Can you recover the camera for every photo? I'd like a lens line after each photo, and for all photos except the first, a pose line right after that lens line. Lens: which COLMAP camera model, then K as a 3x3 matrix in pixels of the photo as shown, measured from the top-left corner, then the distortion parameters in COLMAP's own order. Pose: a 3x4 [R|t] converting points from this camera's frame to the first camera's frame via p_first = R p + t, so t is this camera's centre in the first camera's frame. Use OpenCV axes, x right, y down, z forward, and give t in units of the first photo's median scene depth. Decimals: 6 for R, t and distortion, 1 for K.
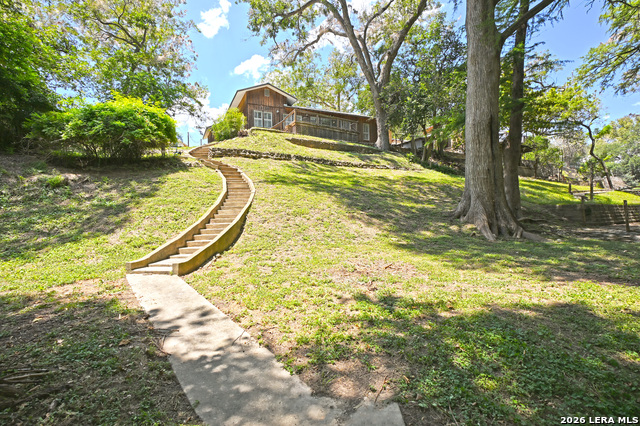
lens RADIAL K [[314.9, 0, 320.1], [0, 314.9, 212.6], [0, 0, 1]] dist [-0.004395, 0.003209]
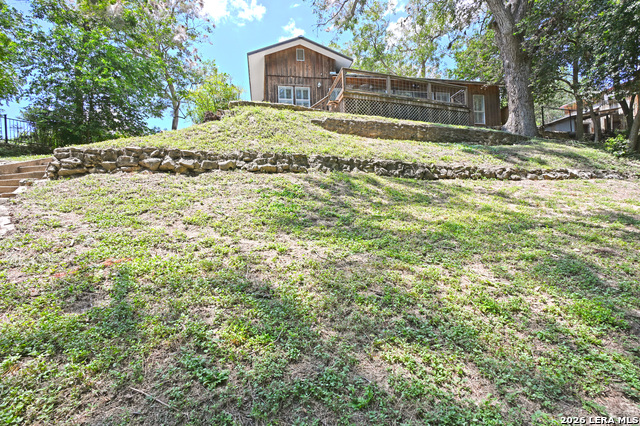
lens RADIAL K [[314.9, 0, 318.9], [0, 314.9, 213.1], [0, 0, 1]] dist [-0.004395, 0.003209]
pose [[0.969350, -0.017002, -0.245095, 0.004727], [0.014073, 0.999807, -0.013698, -0.094078], [0.245280, 0.009829, 0.969402, 0.542624]]
